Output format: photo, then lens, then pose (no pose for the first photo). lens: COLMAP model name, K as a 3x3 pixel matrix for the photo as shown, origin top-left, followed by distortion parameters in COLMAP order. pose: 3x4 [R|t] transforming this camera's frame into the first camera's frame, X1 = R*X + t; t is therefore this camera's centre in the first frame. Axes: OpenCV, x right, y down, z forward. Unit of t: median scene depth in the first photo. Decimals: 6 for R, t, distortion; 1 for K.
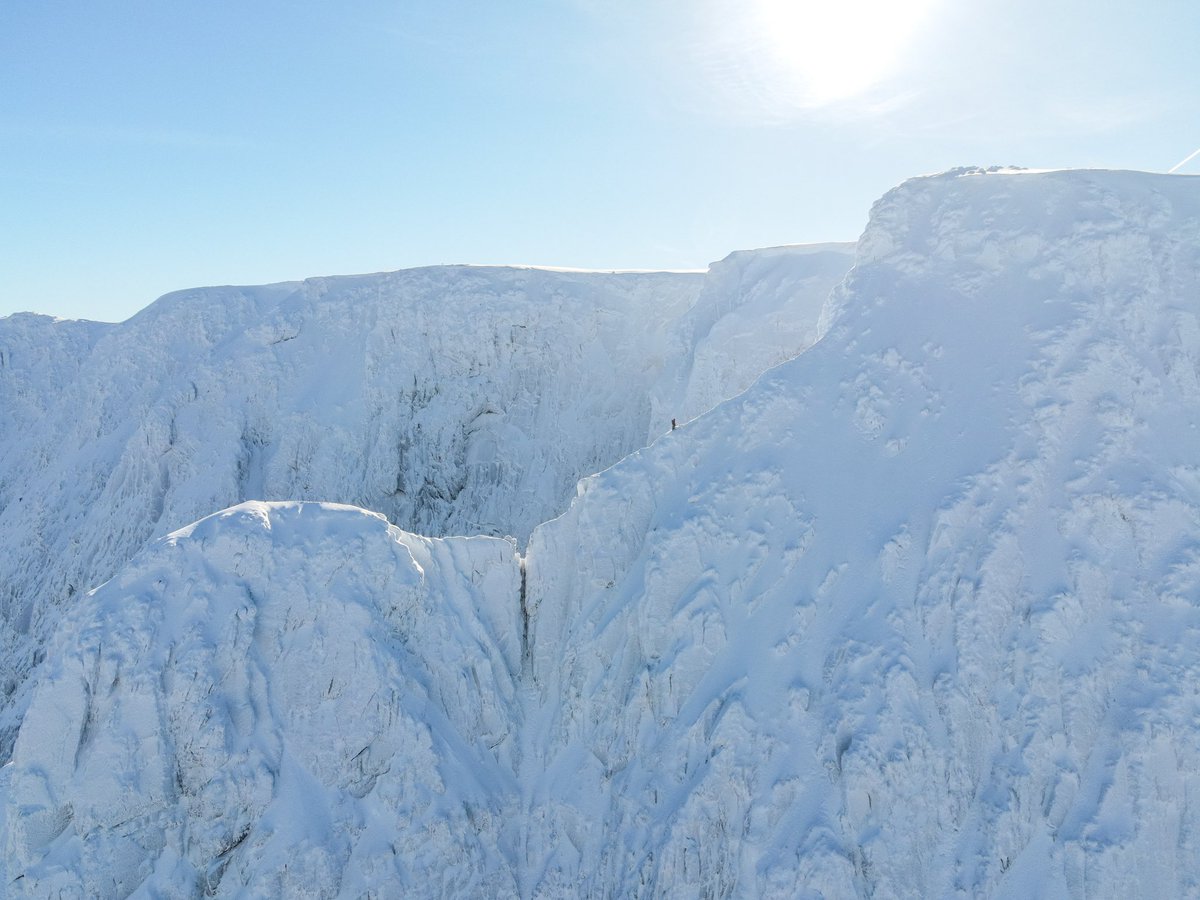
lens RADIAL K [[902.1, 0, 601.9], [0, 902.1, 444.5], [0, 0, 1]] dist [-0.012008, 0.040298]
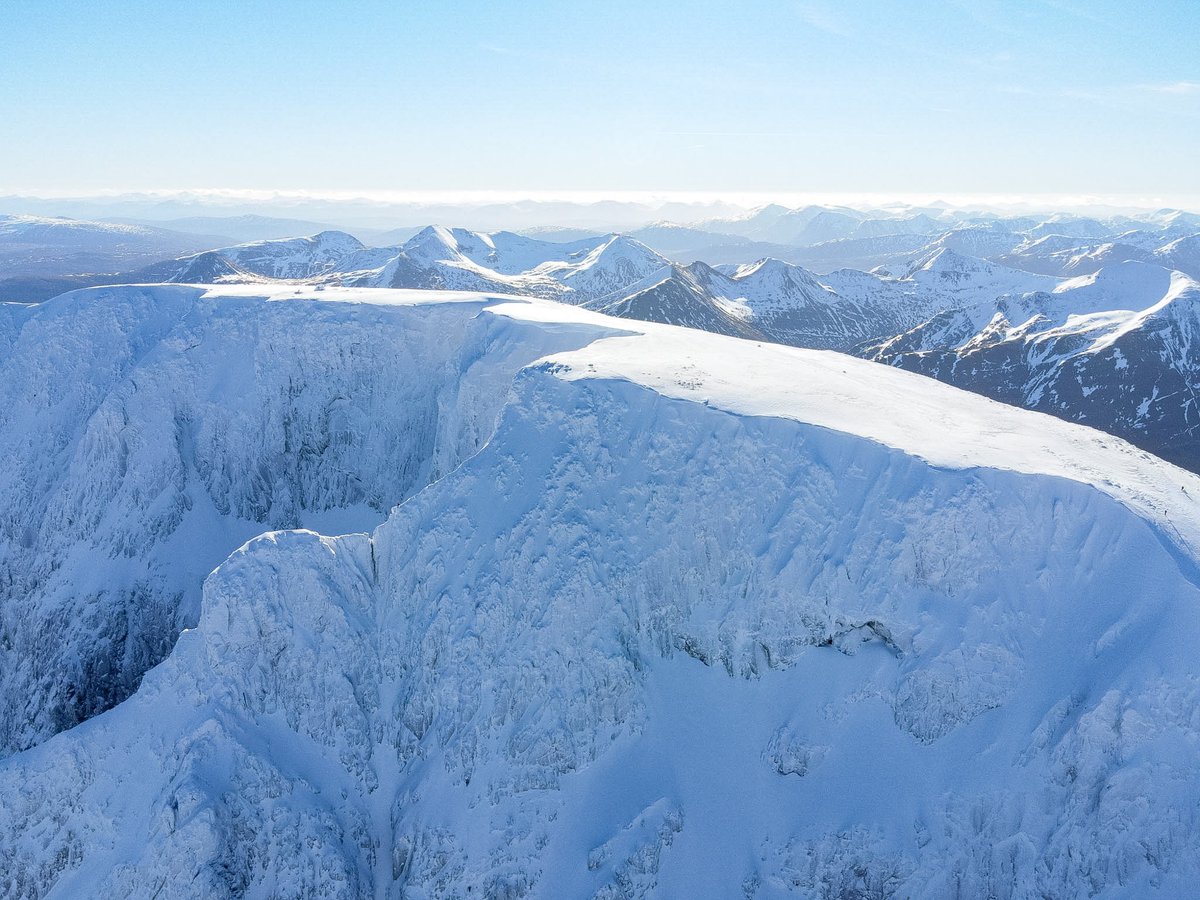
lens RADIAL K [[902.1, 0, 603.4], [0, 902.1, 453.2], [0, 0, 1]] dist [-0.012008, 0.040298]
pose [[0.984214, -0.051677, 0.169268, 0.153942], [0.015649, 0.978085, 0.207616, -0.697290], [-0.176287, -0.201690, 0.963454, -1.684180]]
